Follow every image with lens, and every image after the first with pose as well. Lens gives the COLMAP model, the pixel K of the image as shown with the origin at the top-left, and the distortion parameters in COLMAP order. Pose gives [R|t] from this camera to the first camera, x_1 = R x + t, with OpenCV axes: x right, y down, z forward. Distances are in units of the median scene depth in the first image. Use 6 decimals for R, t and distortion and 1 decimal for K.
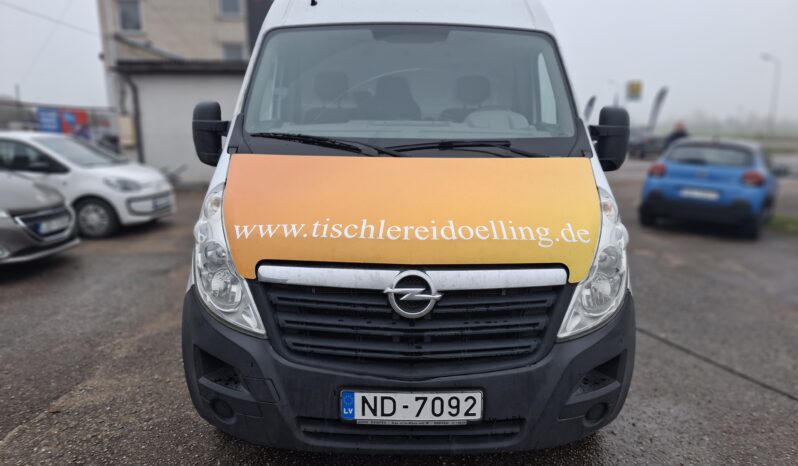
lens RADIAL K [[550.5, 0, 399.0], [0, 550.5, 233.0], [0, 0, 1]] dist [0.152088, -0.233555]
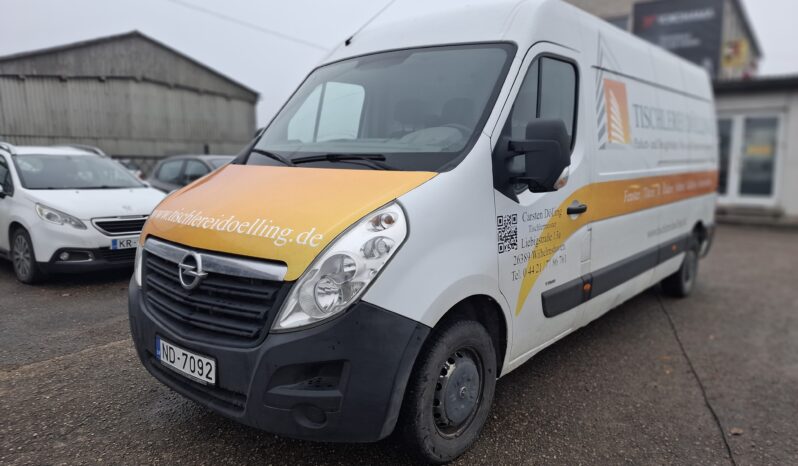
lens RADIAL K [[562.7, 0, 399.0], [0, 562.7, 233.0], [0, 0, 1]] dist [0.087148, -0.123141]
pose [[0.761625, 0.086132, -0.642268, 1.178882], [-0.124636, 0.992093, -0.014753, -0.012575], [0.635919, 0.091286, 0.766338, 0.300736]]
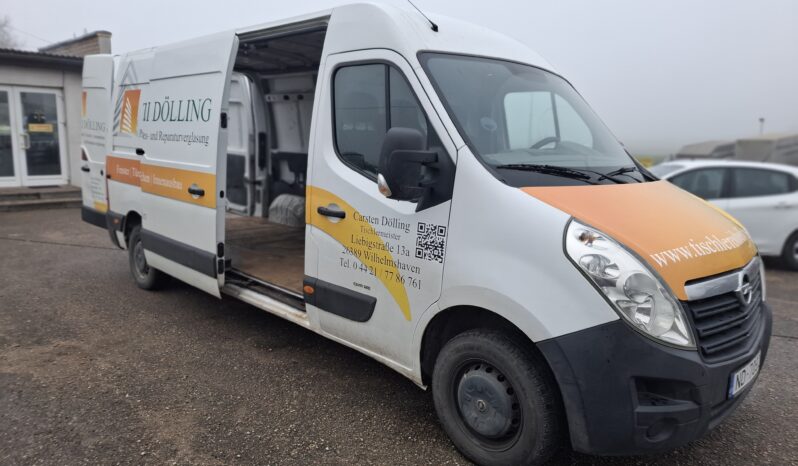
lens RADIAL K [[562.7, 0, 399.0], [0, 562.7, 233.0], [0, 0, 1]] dist [0.087148, -0.123141]
pose [[0.710514, -0.101990, 0.696253, -1.460595], [0.112362, 0.993189, 0.030822, -0.151136], [-0.694655, 0.056333, 0.717134, 0.578253]]
